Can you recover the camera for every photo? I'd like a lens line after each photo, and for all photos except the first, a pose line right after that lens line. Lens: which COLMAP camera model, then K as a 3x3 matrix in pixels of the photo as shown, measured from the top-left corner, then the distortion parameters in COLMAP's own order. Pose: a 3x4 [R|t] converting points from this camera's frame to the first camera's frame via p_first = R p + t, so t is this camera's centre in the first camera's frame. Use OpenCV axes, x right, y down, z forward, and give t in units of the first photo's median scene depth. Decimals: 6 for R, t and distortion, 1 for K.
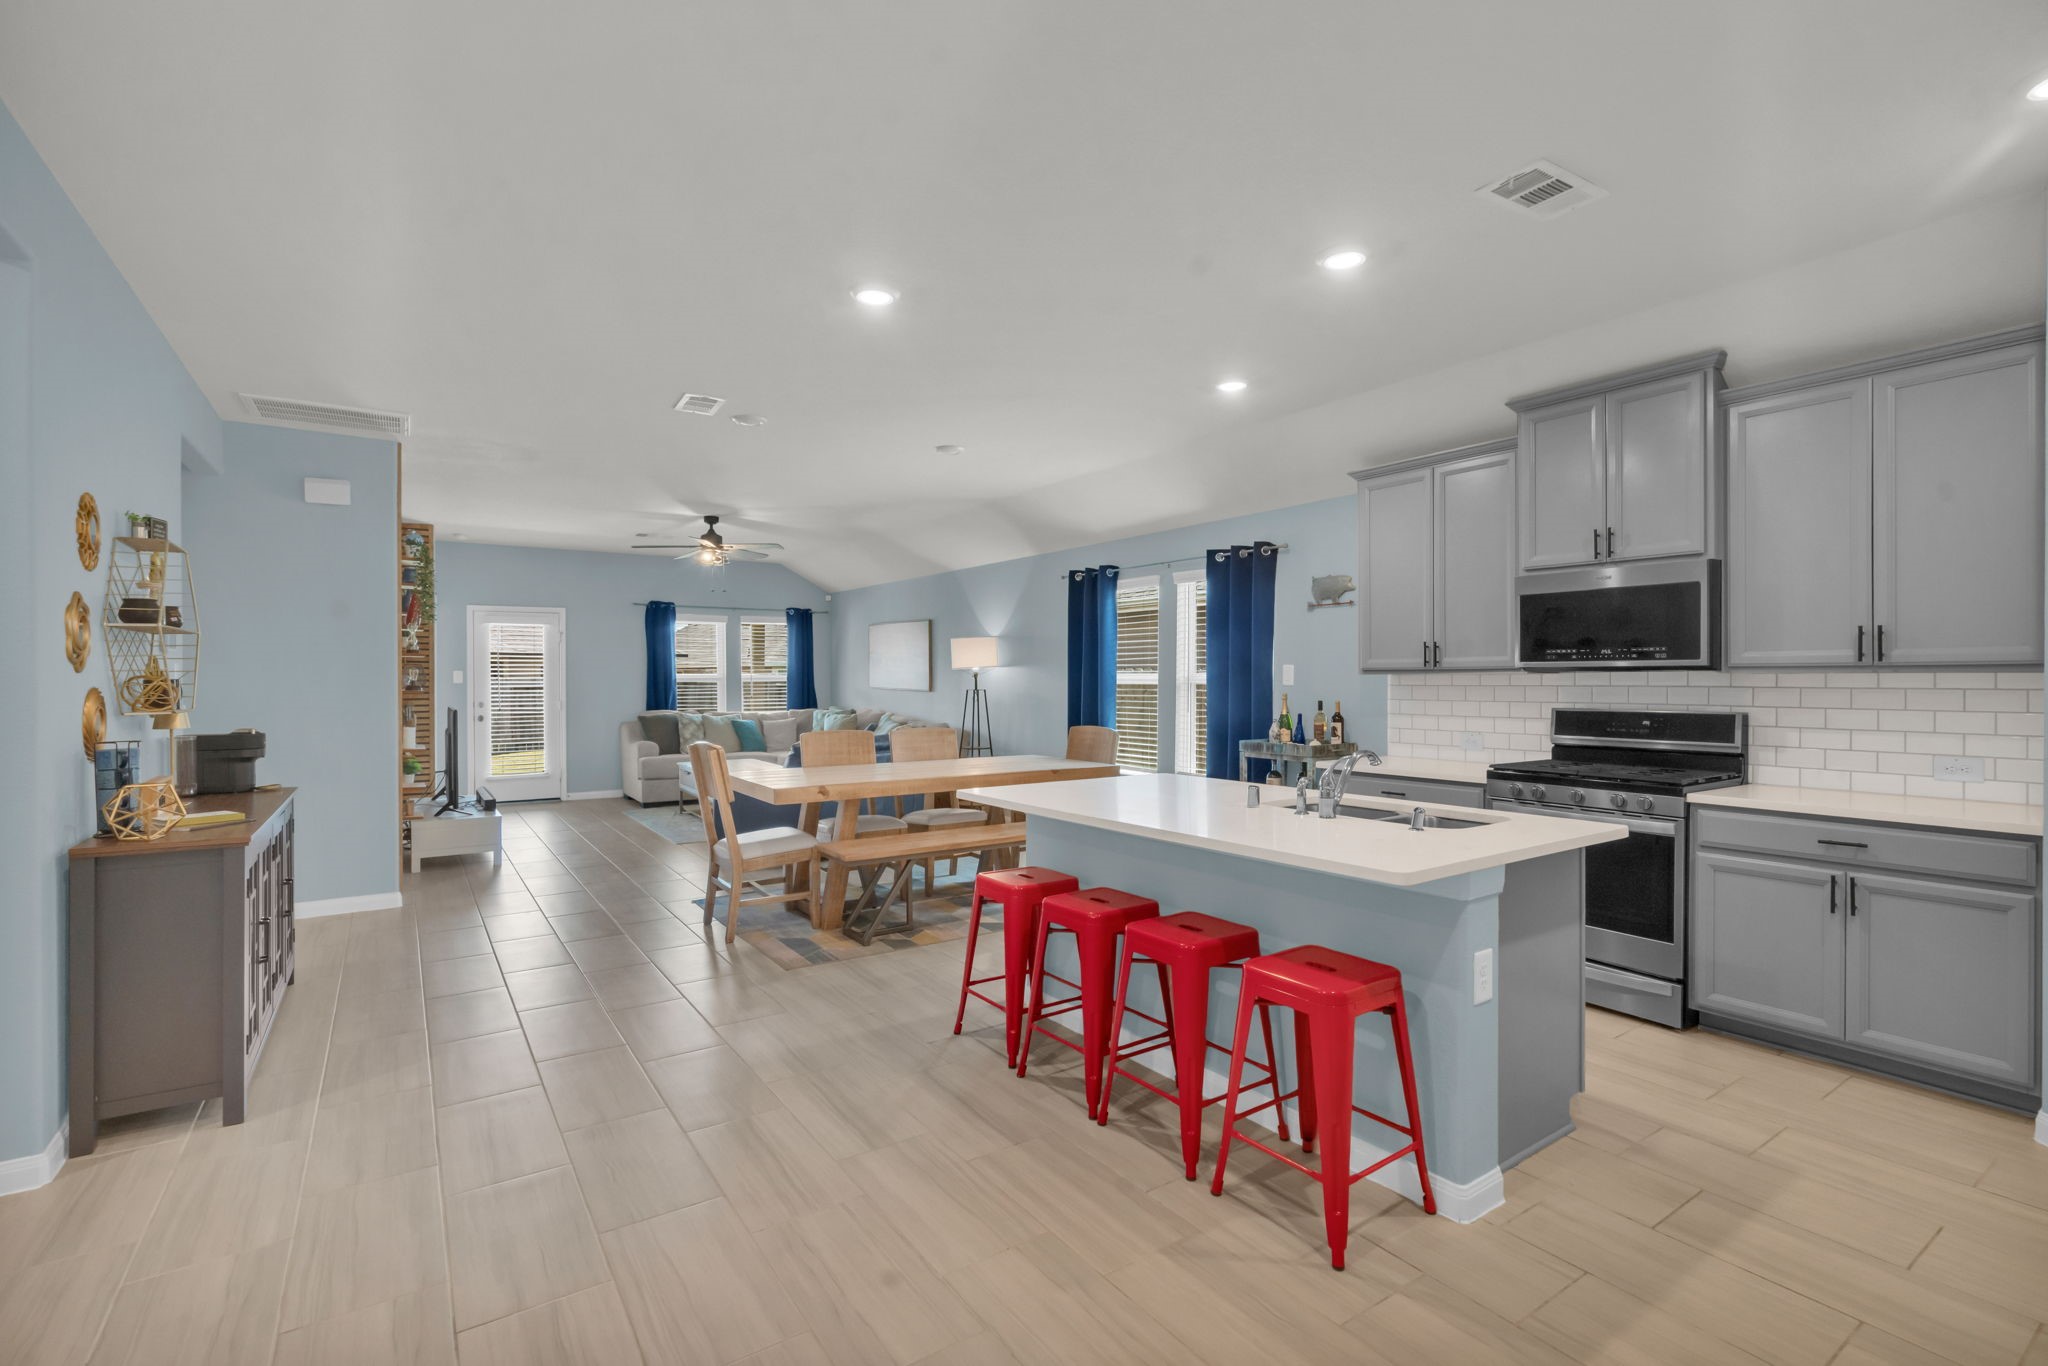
lens RADIAL K [[938.7, 0, 1021.5], [0, 938.7, 675.6], [0, 0, 1]] dist [-0.002507, 0.000580]
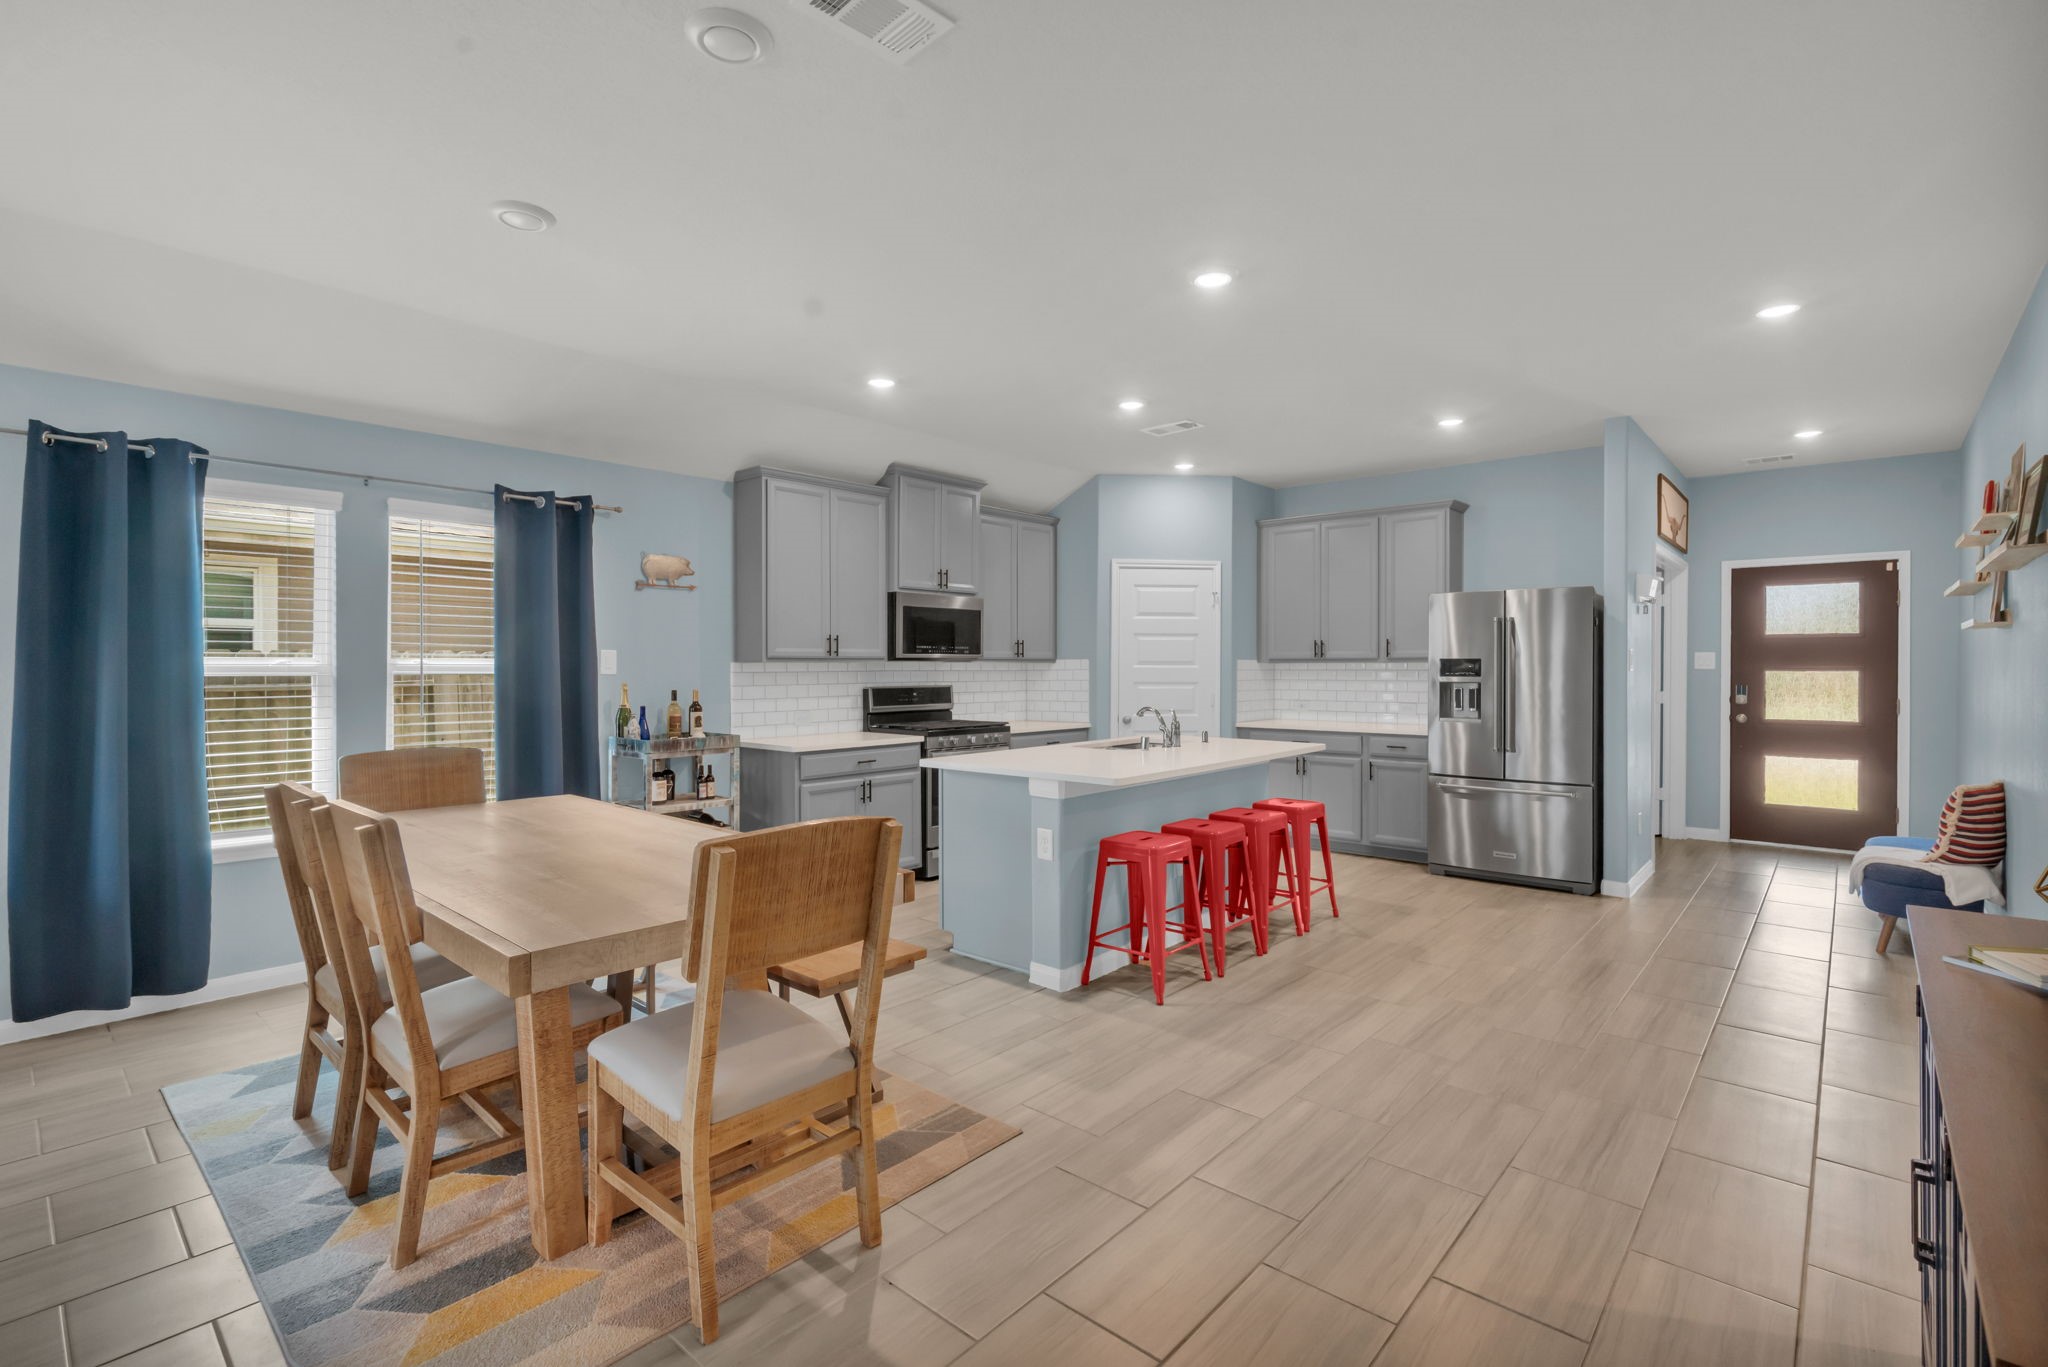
lens RADIAL K [[938.7, 0, 1018.4], [0, 938.7, 679.8], [0, 0, 1]] dist [-0.002507, 0.000580]
pose [[-0.252697, -0.015131, 0.967427, -0.785735], [-0.002435, 0.999884, 0.015003, 0.002271], [-0.967542, 0.001436, -0.252705, 1.072899]]
